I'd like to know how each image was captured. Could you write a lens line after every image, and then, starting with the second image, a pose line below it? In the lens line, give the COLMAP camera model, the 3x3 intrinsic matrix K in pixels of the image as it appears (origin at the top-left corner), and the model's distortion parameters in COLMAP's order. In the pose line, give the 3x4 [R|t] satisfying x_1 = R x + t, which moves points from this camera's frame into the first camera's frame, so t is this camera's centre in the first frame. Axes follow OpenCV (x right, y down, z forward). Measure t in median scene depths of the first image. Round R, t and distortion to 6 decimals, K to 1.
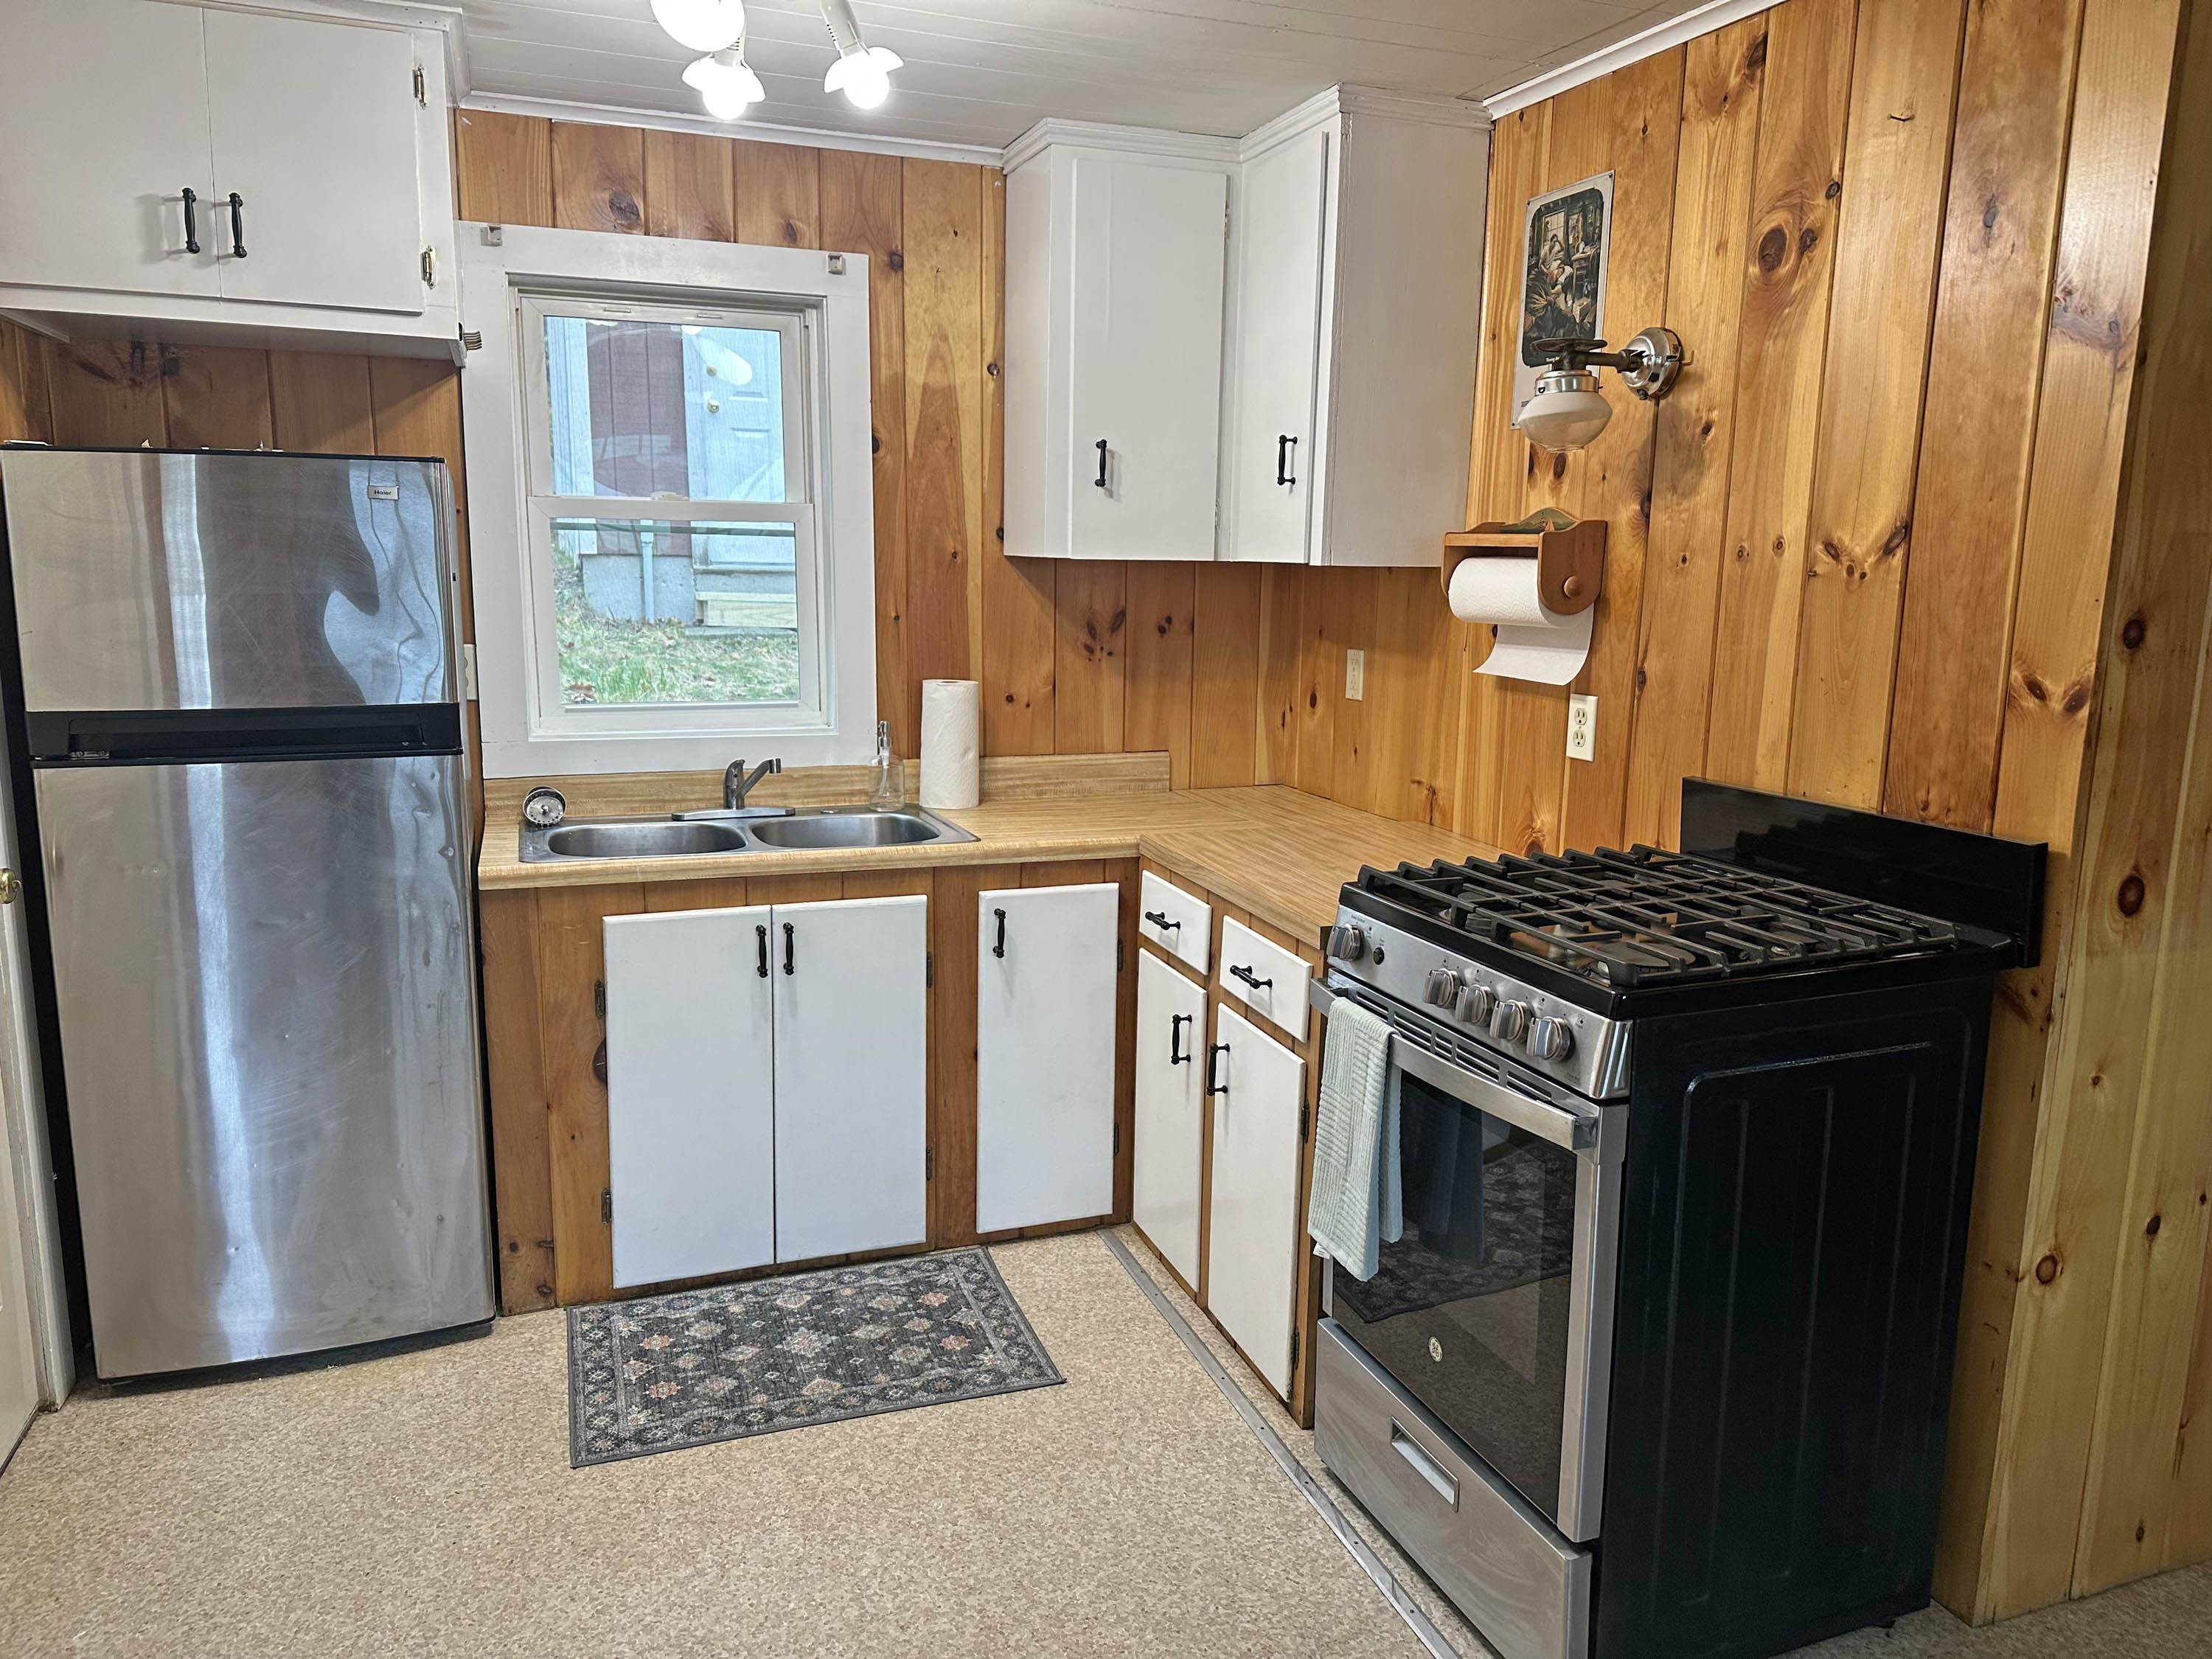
lens RADIAL K [[1547.6, 0, 1116.5], [0, 1547.6, 818.8], [0, 0, 1]] dist [0.113329, -0.178990]
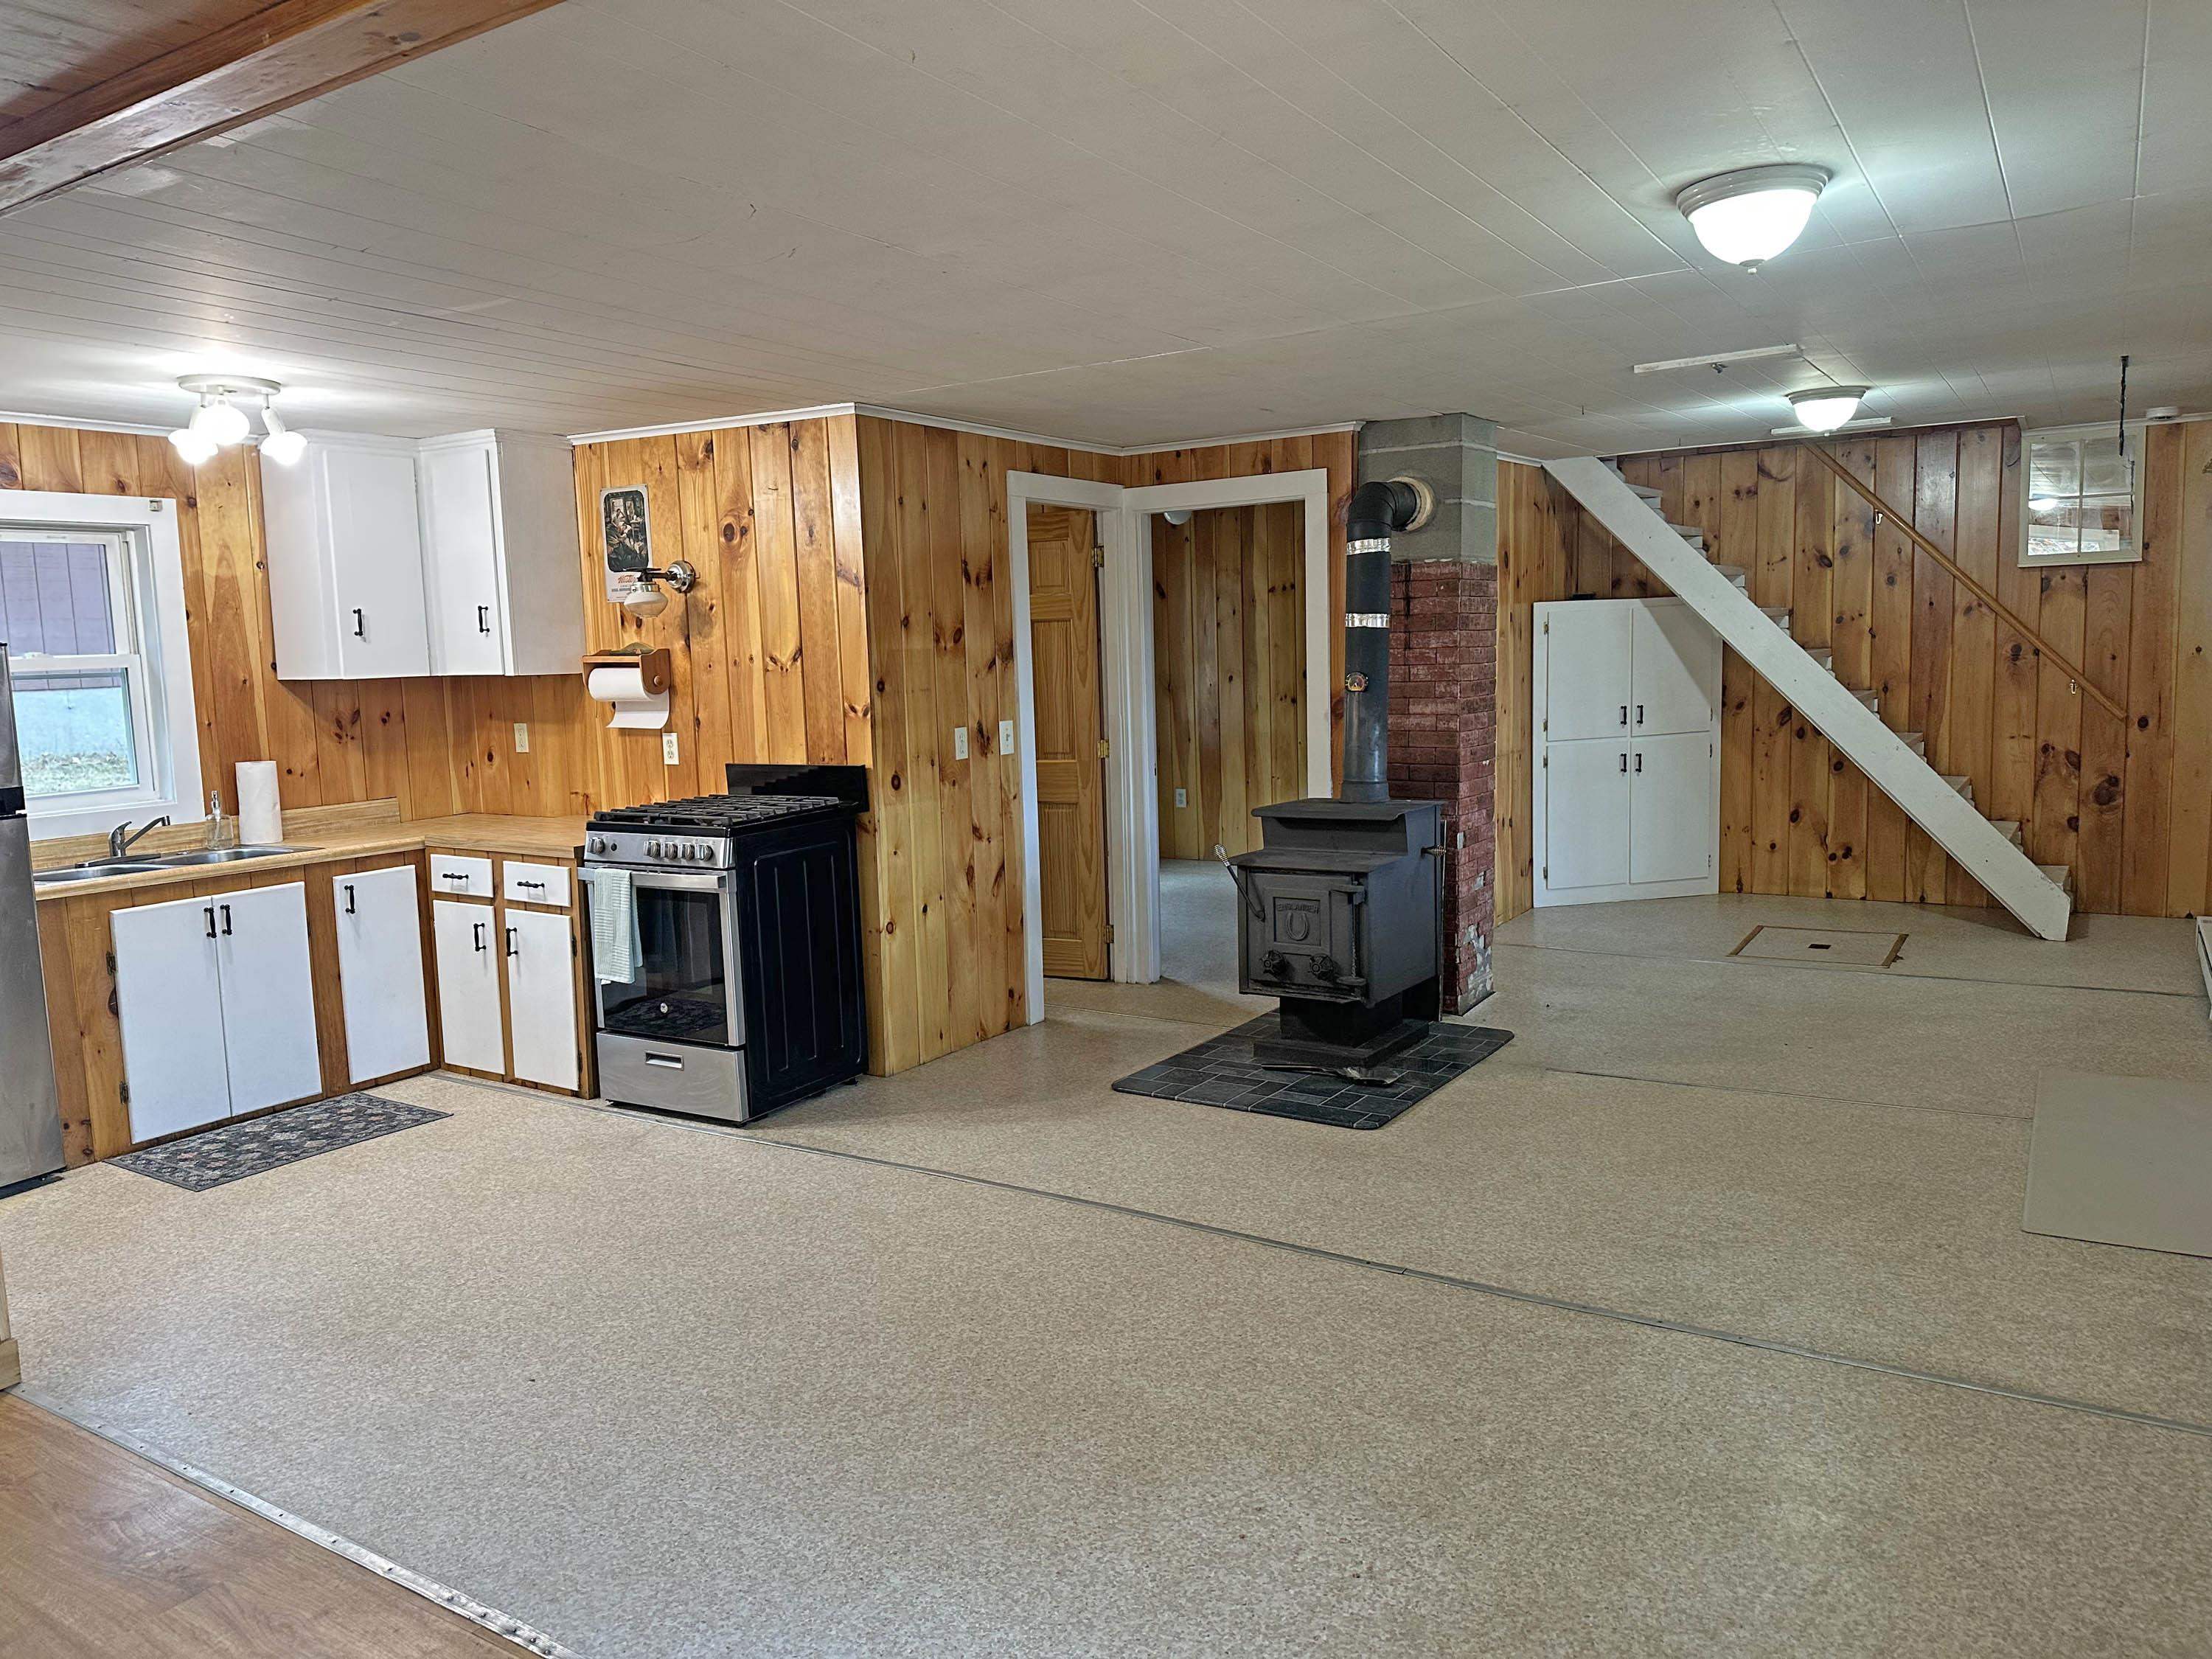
lens RADIAL K [[1547.6, 0, 1116.5], [0, 1547.6, 818.8], [0, 0, 1]] dist [0.113329, -0.178990]
pose [[0.794722, -0.109937, 0.596934, -0.460099], [0.145292, 0.989325, -0.011229, 0.137590], [-0.589327, 0.095654, 0.802212, -0.955853]]
